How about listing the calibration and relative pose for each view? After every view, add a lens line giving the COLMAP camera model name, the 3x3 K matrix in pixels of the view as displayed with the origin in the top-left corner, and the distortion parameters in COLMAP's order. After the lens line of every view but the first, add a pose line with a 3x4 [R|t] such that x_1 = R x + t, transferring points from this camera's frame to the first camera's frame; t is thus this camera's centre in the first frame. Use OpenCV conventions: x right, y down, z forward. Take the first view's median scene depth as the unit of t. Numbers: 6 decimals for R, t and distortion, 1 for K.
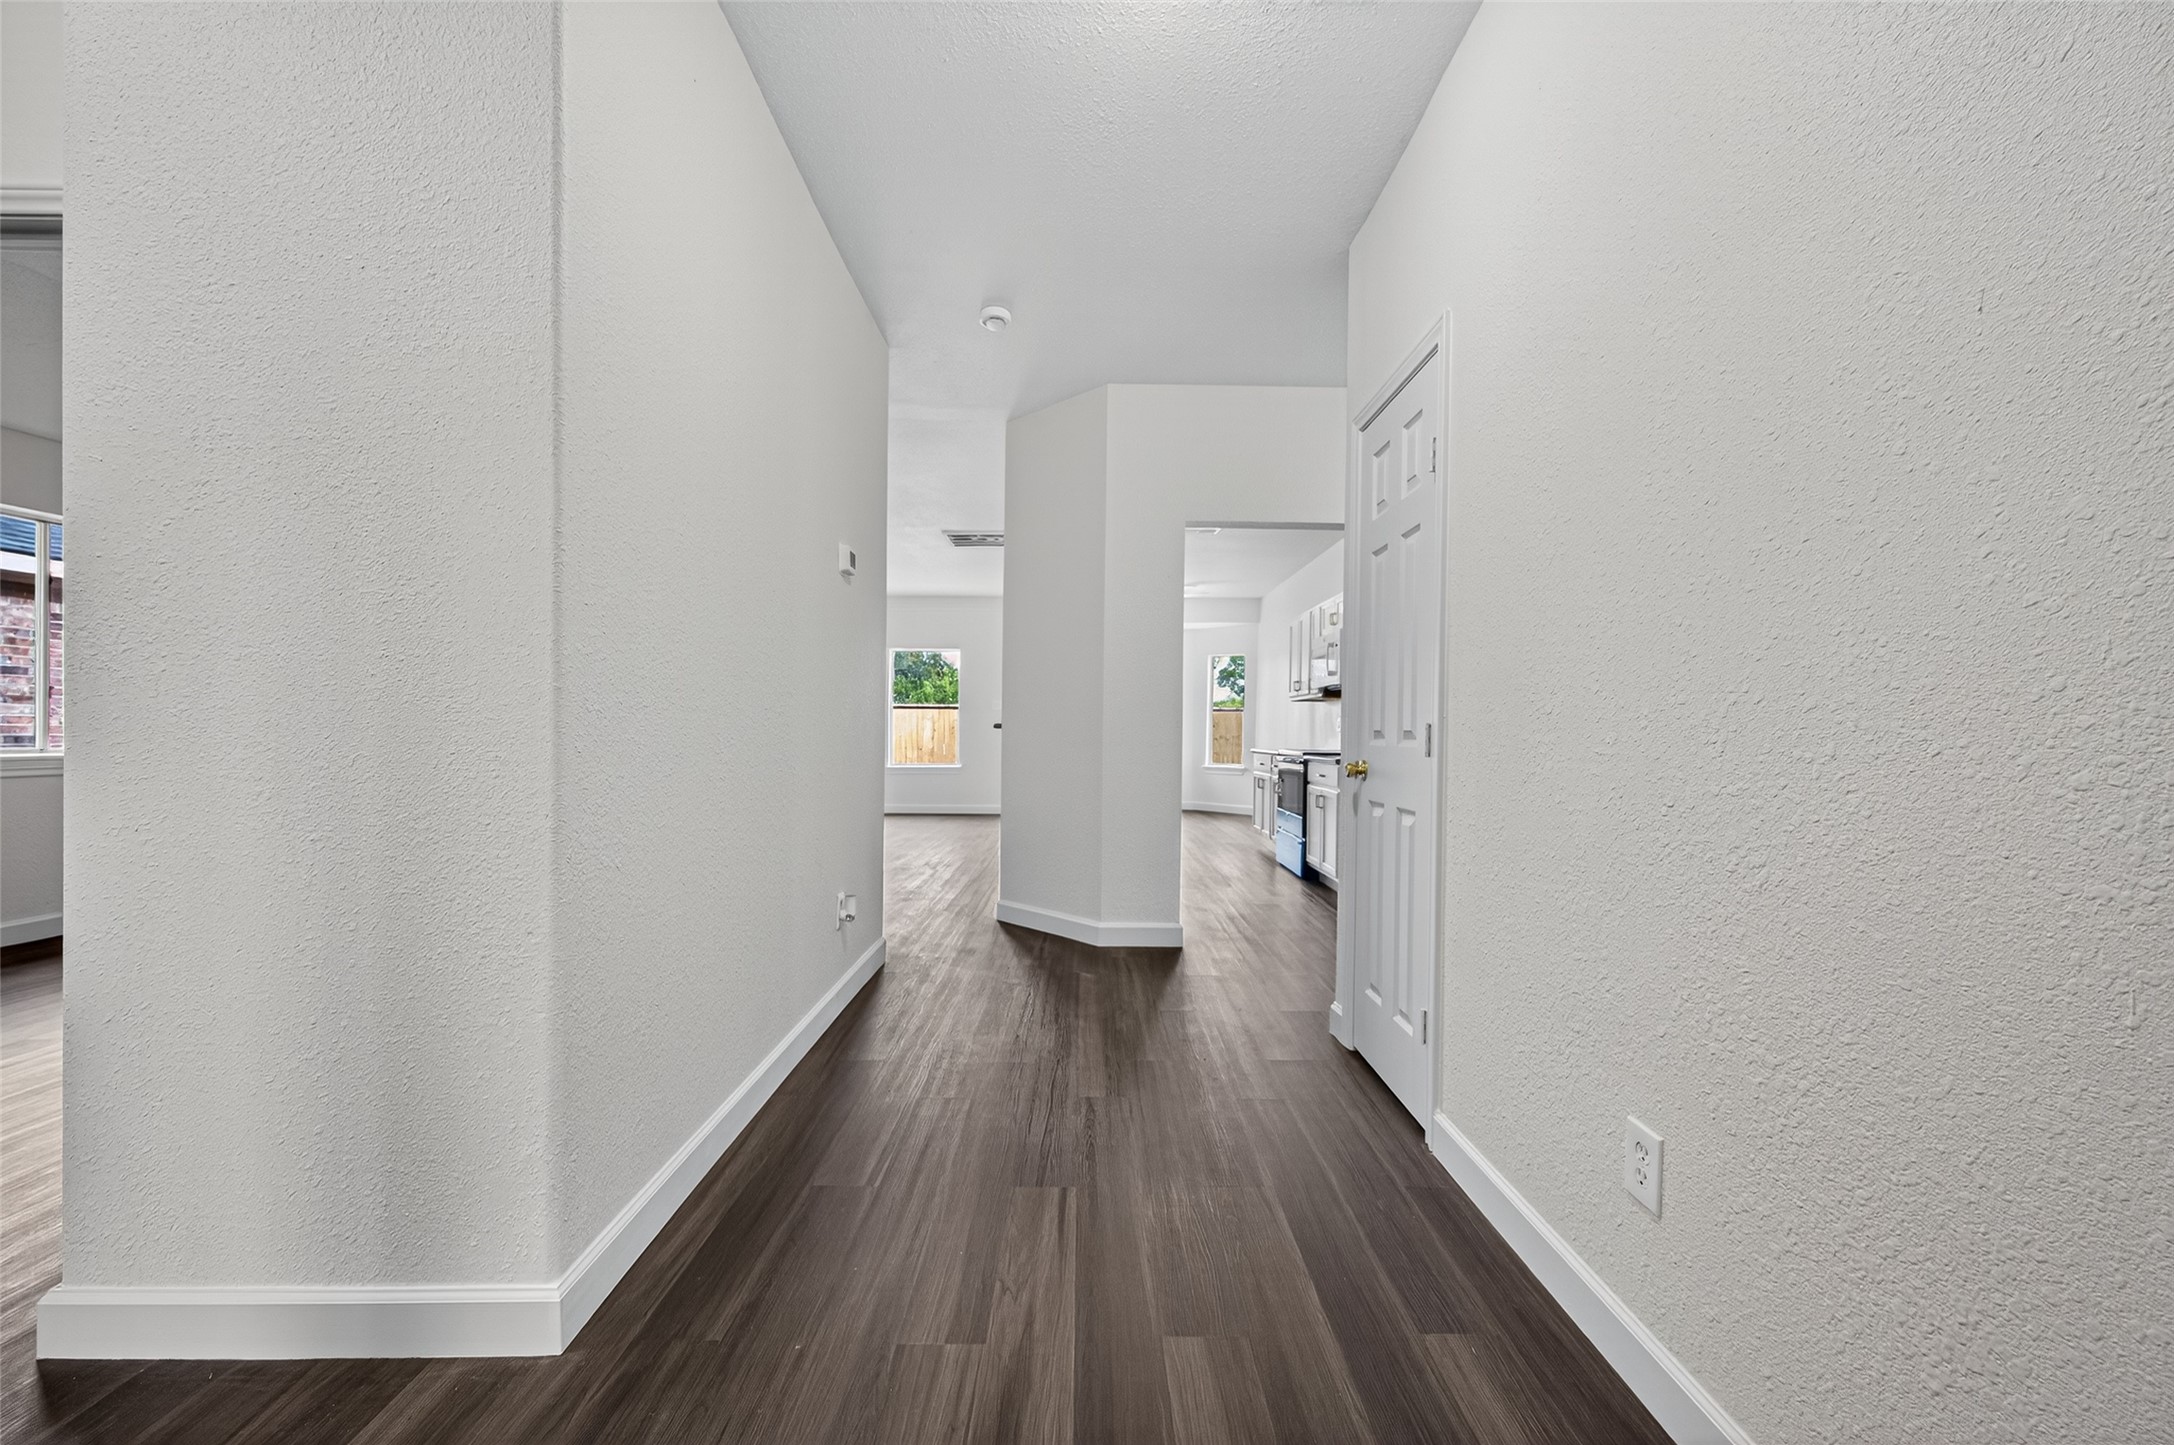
lens RADIAL K [[843.9, 0, 1091.5], [0, 843.9, 727.0], [0, 0, 1]] dist [0.001005, -0.000299]
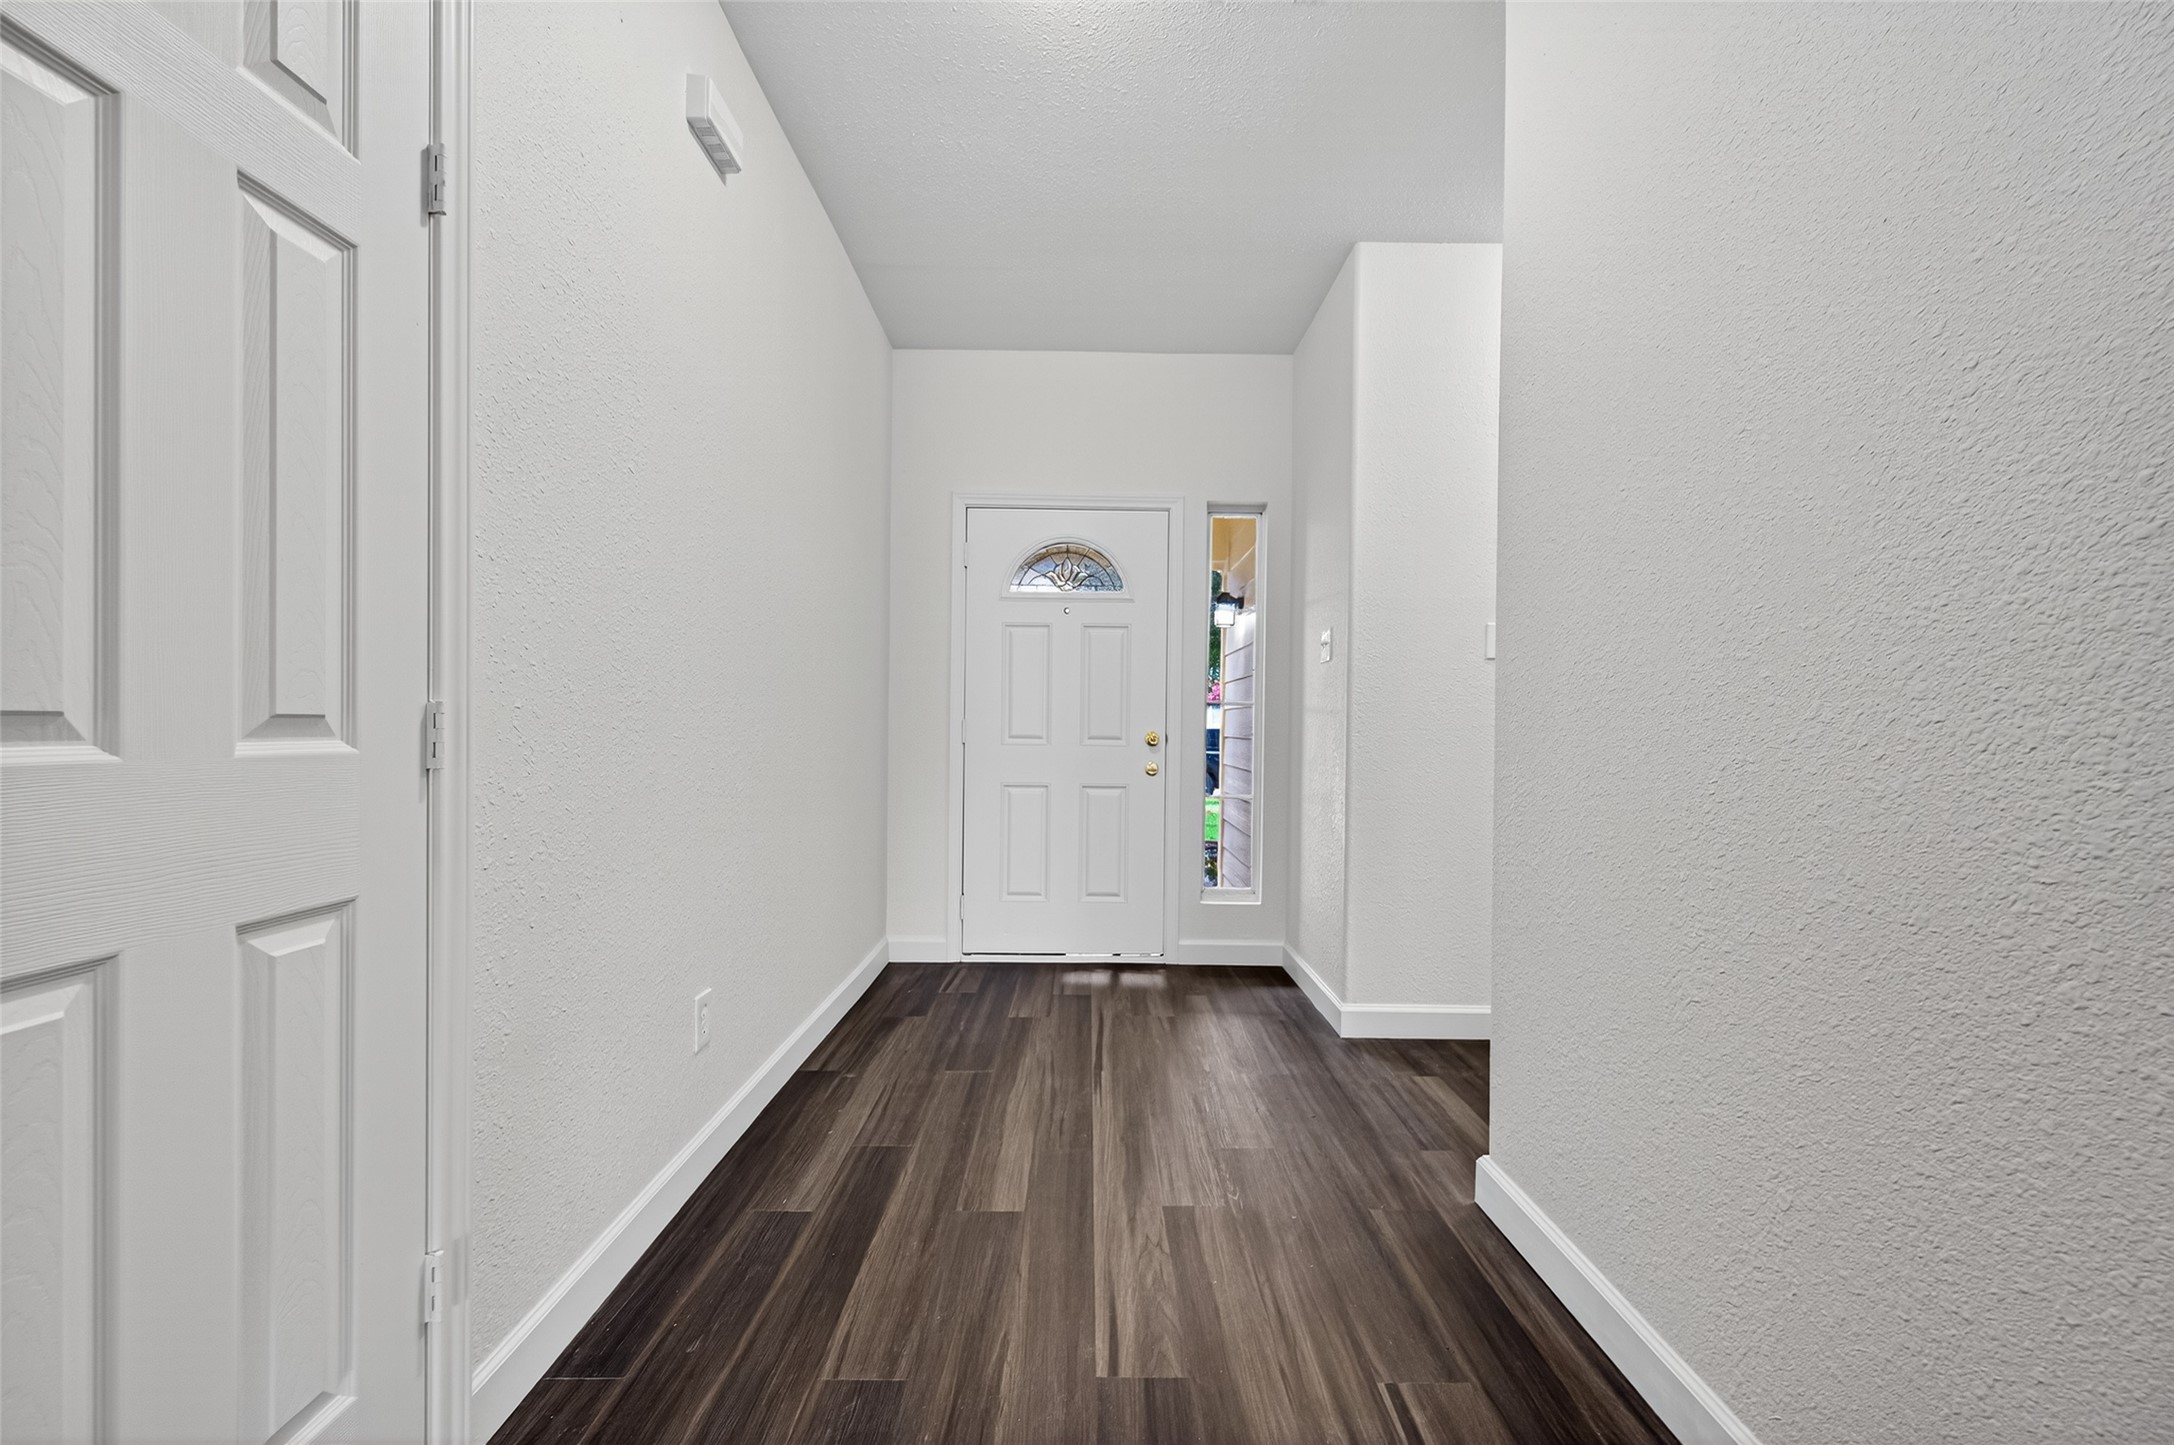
lens RADIAL K [[843.9, 0, 1087.2], [0, 843.9, 727.5], [0, 0, 1]] dist [0.001005, -0.000299]
pose [[-0.999656, -0.023658, 0.011352, -0.006728], [-0.023640, 0.999719, 0.001718, 0.000754], [-0.011390, 0.001449, -0.999934, 2.108557]]
